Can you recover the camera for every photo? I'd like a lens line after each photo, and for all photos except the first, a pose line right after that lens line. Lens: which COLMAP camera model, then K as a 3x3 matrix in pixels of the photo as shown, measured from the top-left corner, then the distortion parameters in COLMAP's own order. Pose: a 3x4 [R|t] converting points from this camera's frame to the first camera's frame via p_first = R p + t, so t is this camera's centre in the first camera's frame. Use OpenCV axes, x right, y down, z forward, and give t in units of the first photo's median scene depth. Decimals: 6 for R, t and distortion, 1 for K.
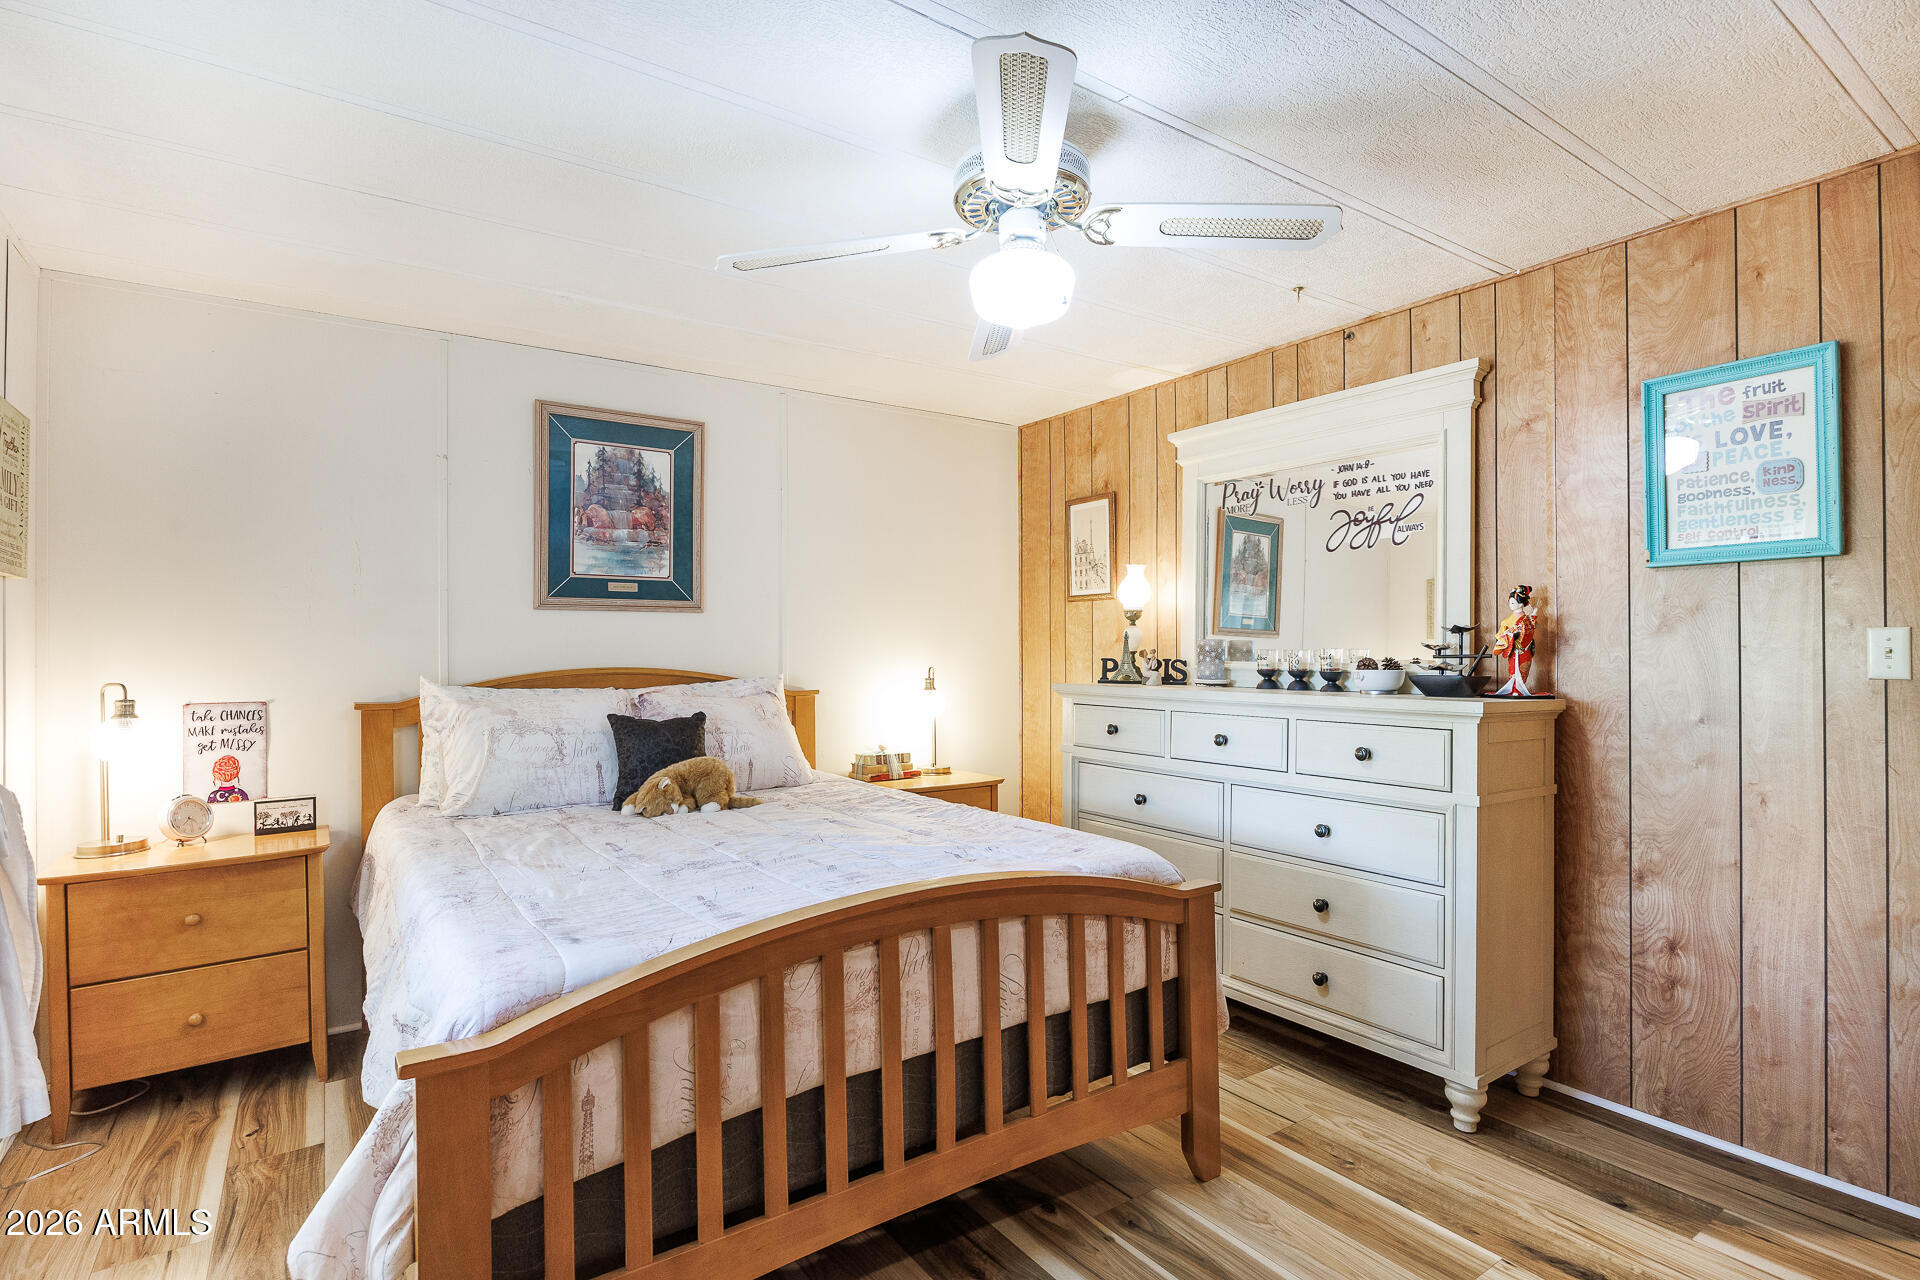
lens RADIAL K [[957.6, 0, 956.8], [0, 957.6, 632.8], [0, 0, 1]] dist [-0.000724, -0.000172]
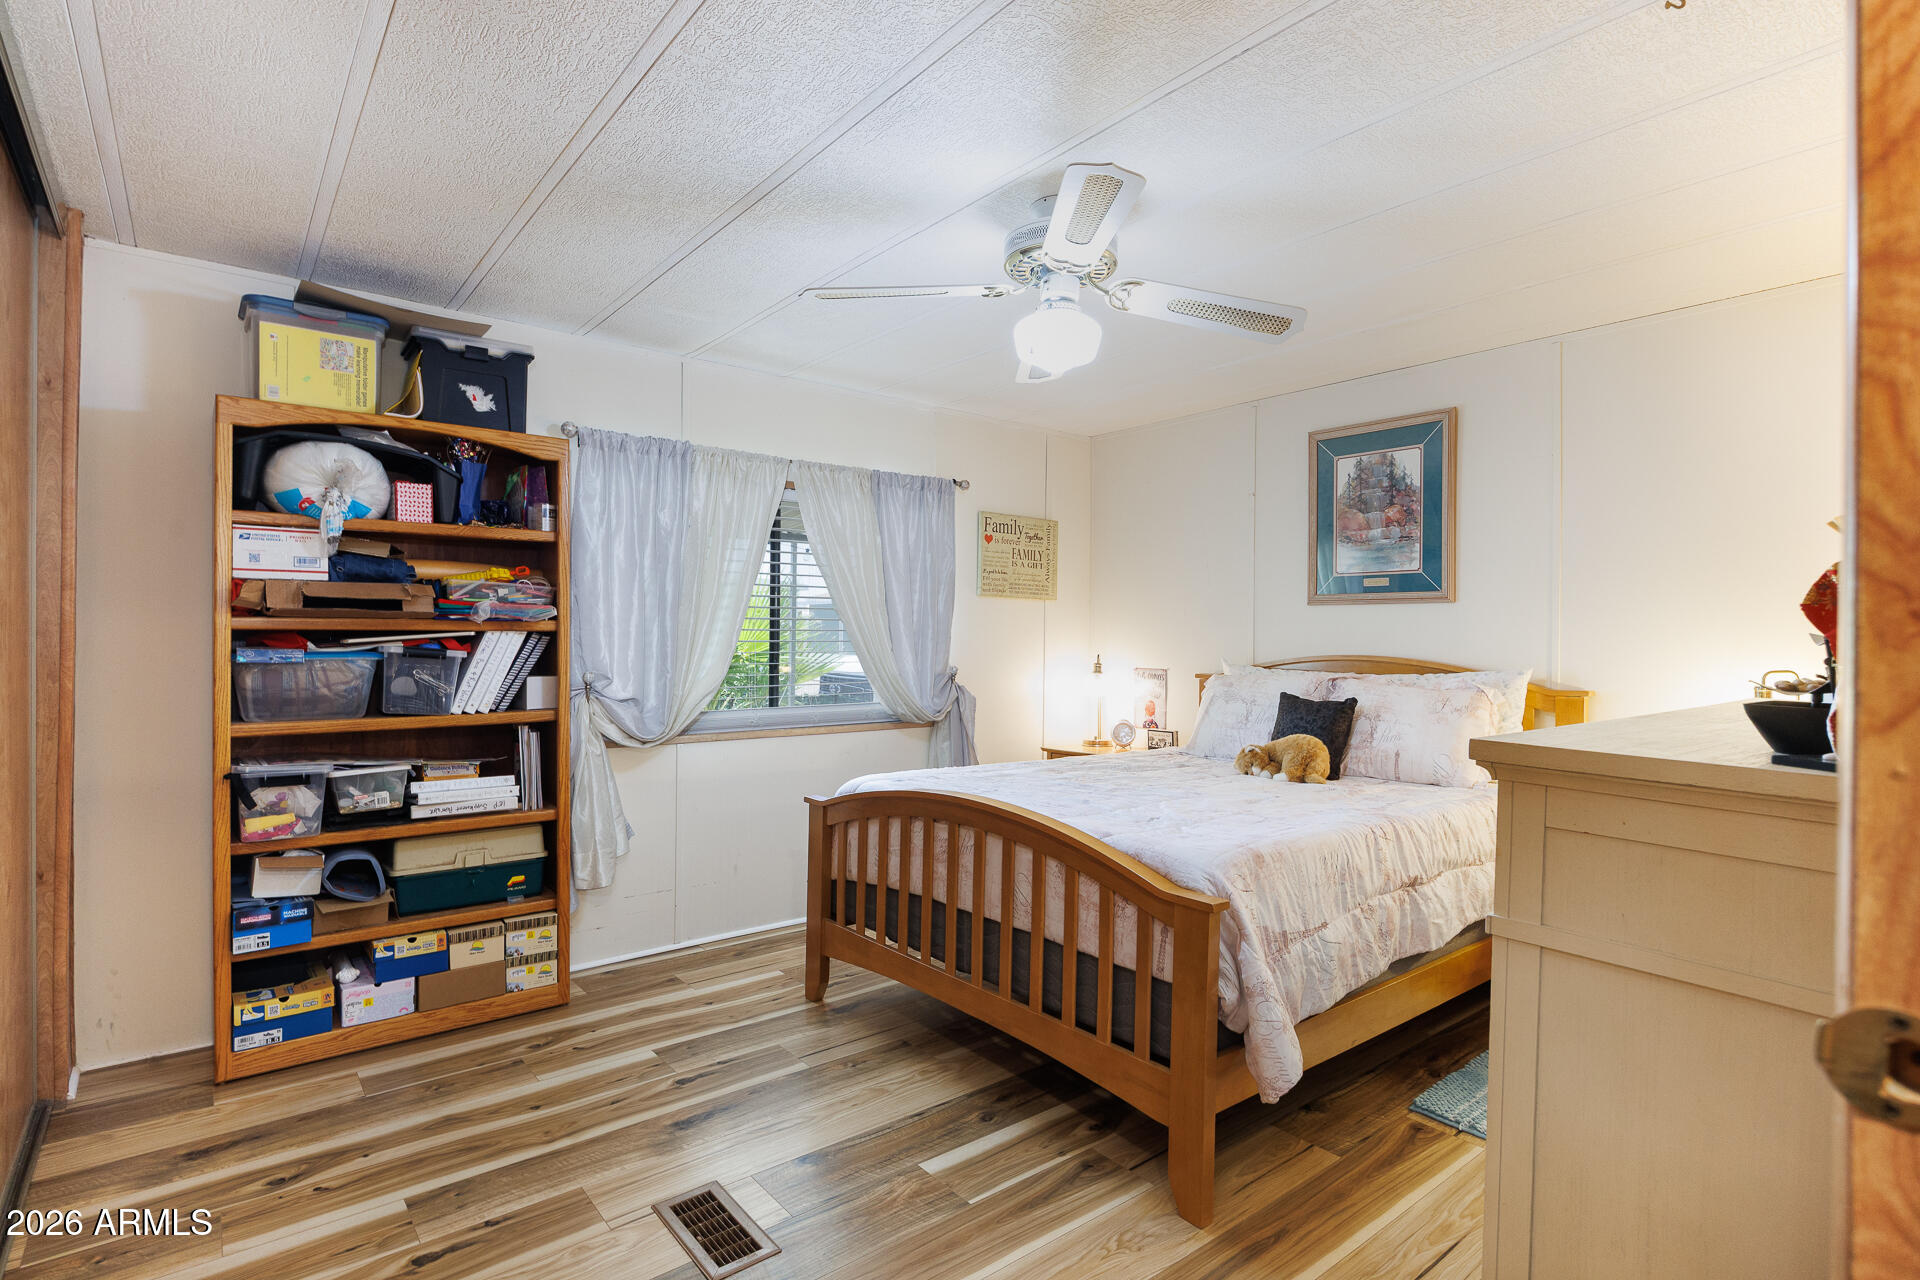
lens RADIAL K [[957.6, 0, 945.8], [0, 957.6, 647.6], [0, 0, 1]] dist [-0.000724, -0.000172]
pose [[0.059871, 0.014013, -0.998108, 0.720194], [0.003507, 0.999892, 0.014248, 0.009661], [0.998200, -0.004353, 0.059816, 0.451219]]
